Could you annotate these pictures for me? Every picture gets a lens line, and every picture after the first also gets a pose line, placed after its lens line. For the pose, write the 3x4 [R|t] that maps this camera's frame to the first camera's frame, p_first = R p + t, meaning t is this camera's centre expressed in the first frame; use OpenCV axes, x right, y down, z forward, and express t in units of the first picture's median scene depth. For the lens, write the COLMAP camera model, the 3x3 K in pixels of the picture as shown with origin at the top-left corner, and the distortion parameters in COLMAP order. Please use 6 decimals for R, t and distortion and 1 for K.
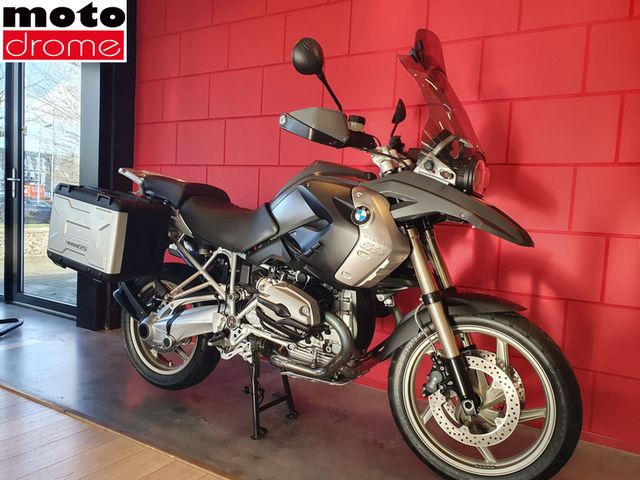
lens RADIAL K [[501.1, 0, 320.8], [0, 501.1, 242.4], [0, 0, 1]] dist [0.094458, -0.139293]
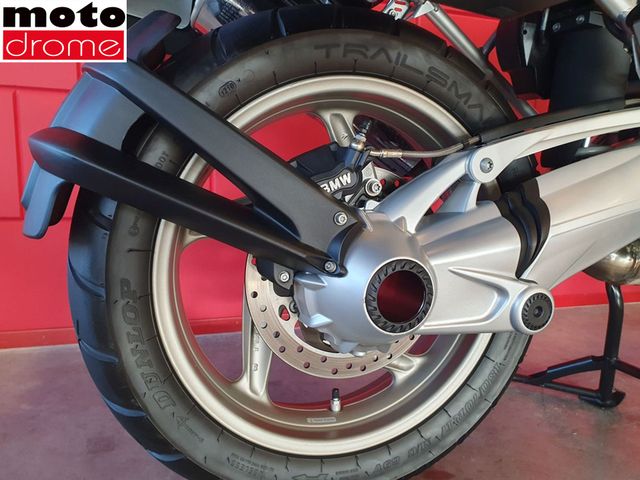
lens RADIAL K [[501.1, 0, 320.8], [0, 501.1, 242.4], [0, 0, 1]] dist [0.094458, -0.139293]
pose [[0.633508, -0.148227, 0.759405, -0.599793], [0.041769, 0.986599, 0.157728, 0.132360], [-0.772608, -0.068203, 0.631210, 1.011259]]
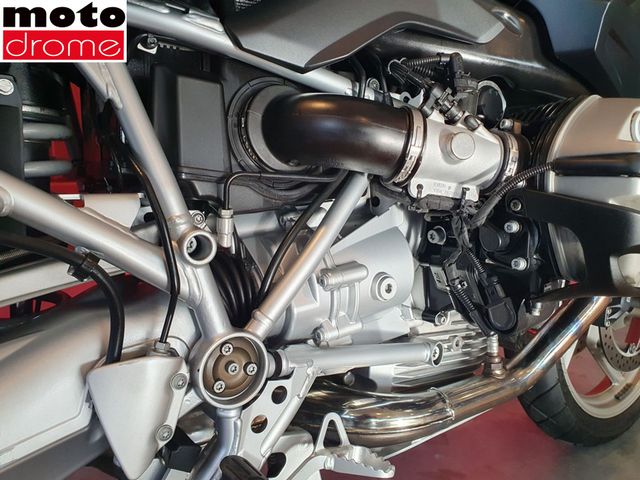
lens RADIAL K [[501.1, 0, 320.8], [0, 501.1, 242.4], [0, 0, 1]] dist [0.094458, -0.139293]
pose [[0.403126, -0.197949, 0.893480, -0.329672], [0.107546, 0.979808, 0.168551, 0.081255], [-0.908803, 0.028143, 0.416275, 0.895193]]
